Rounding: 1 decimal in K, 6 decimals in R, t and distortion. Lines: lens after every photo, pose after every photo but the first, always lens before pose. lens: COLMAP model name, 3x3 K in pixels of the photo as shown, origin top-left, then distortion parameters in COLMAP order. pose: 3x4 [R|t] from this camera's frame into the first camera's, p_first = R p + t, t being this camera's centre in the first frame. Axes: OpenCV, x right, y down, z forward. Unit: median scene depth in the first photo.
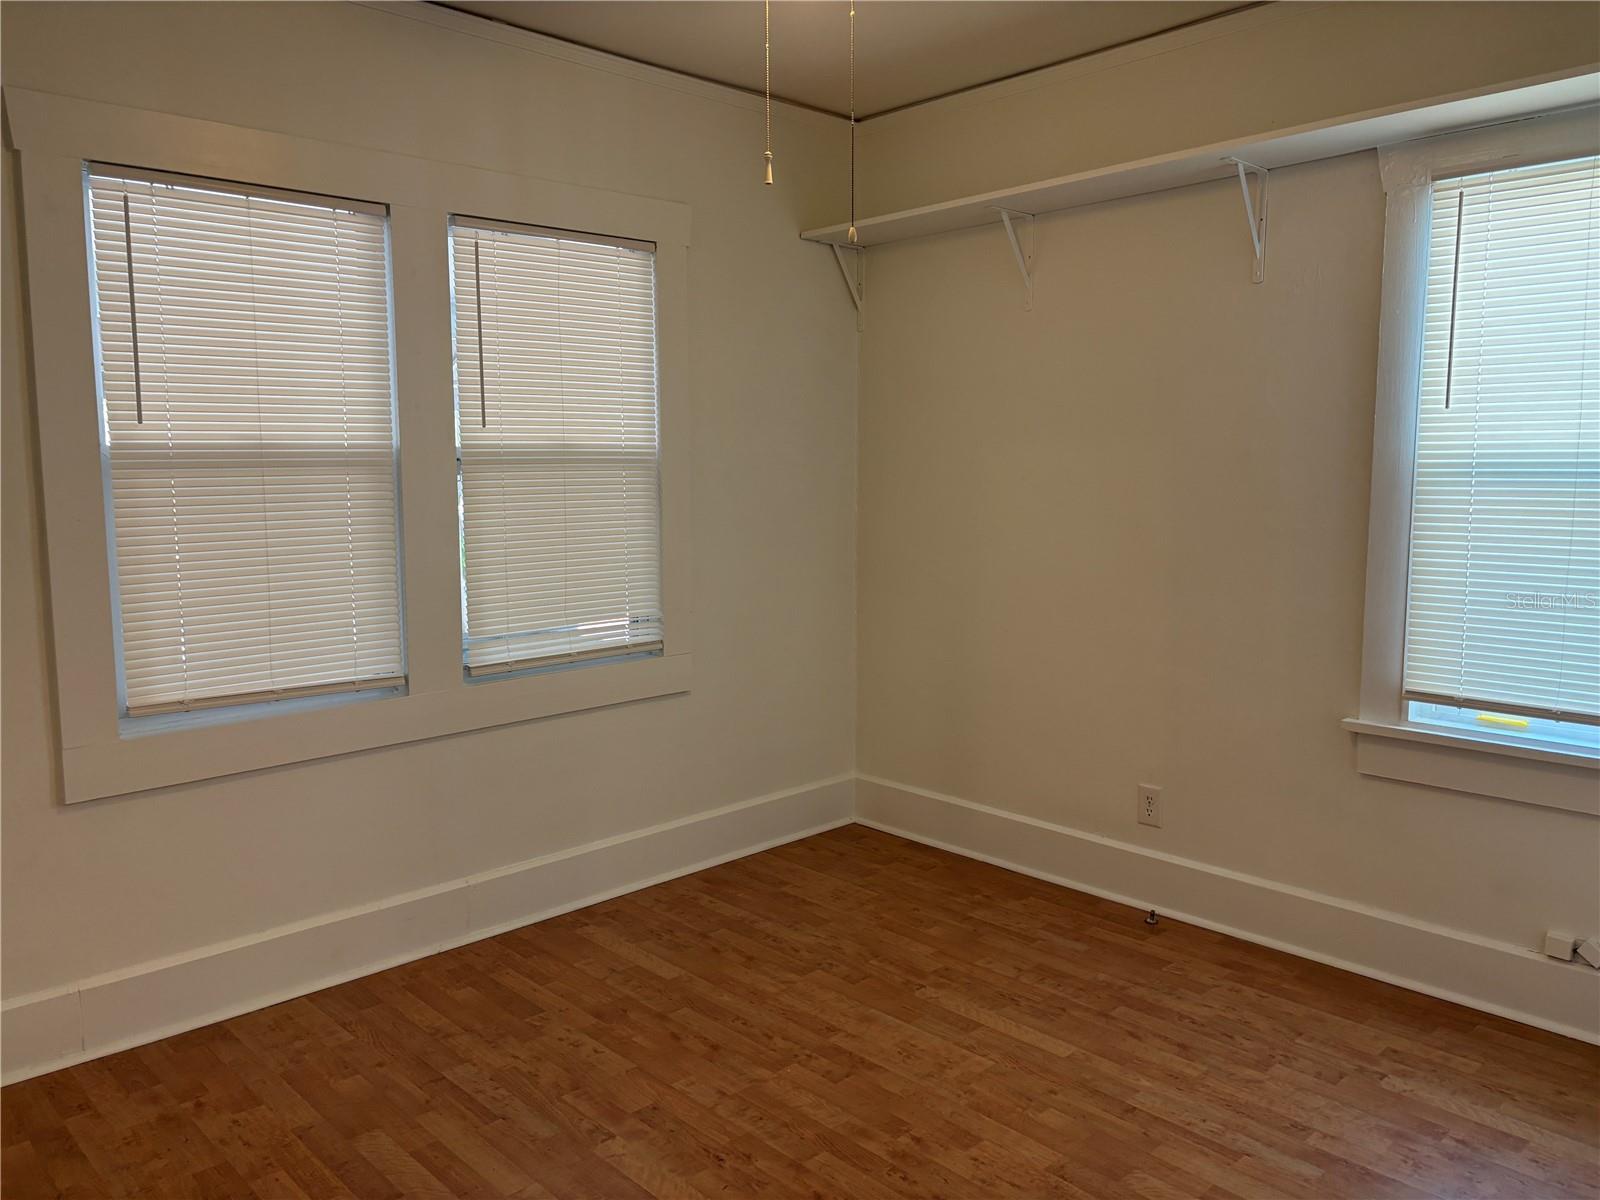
lens RADIAL K [[1187.5, 0, 800.0], [0, 1187.5, 600.0], [0, 0, 1]] dist [0.023159, -0.005988]
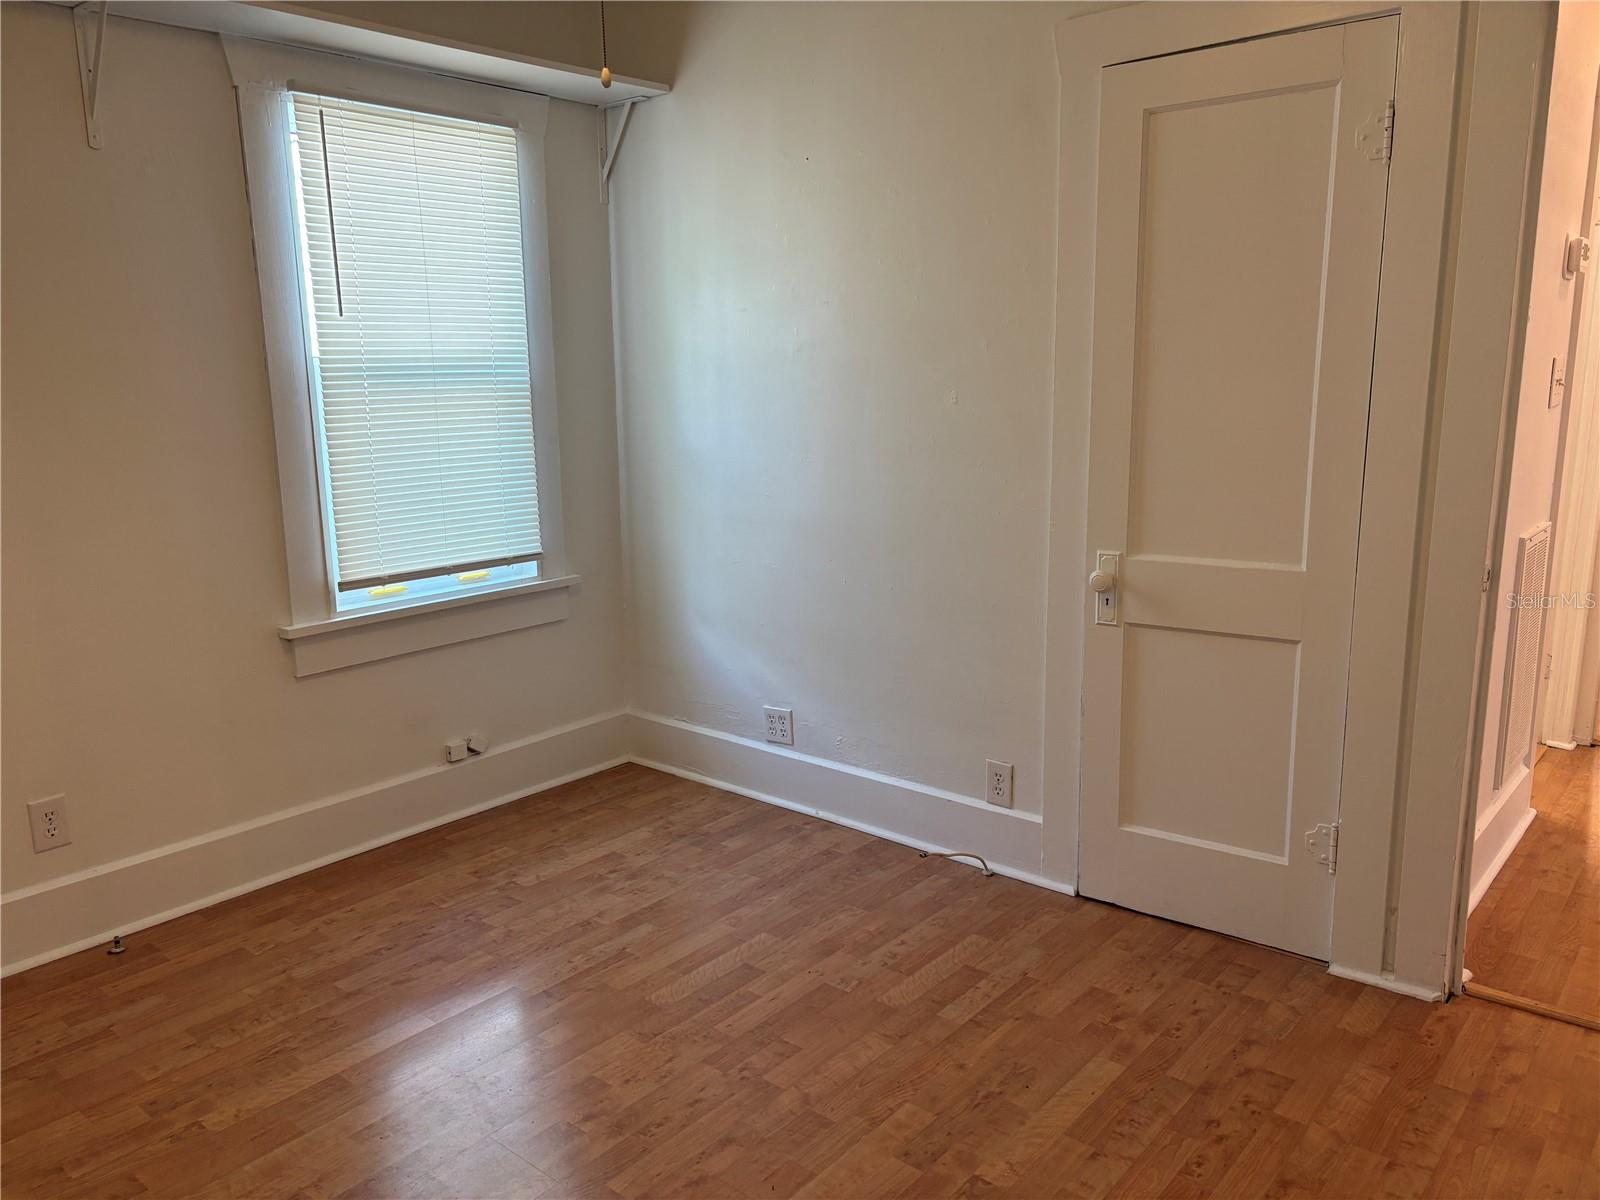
lens RADIAL K [[1187.5, 0, 800.0], [0, 1187.5, 600.0], [0, 0, 1]] dist [0.023159, -0.005988]
pose [[-0.097617, -0.193419, 0.976248, -0.580278], [0.130455, 0.969982, 0.205222, -0.075386], [-0.986637, 0.147389, -0.069454, 0.675462]]
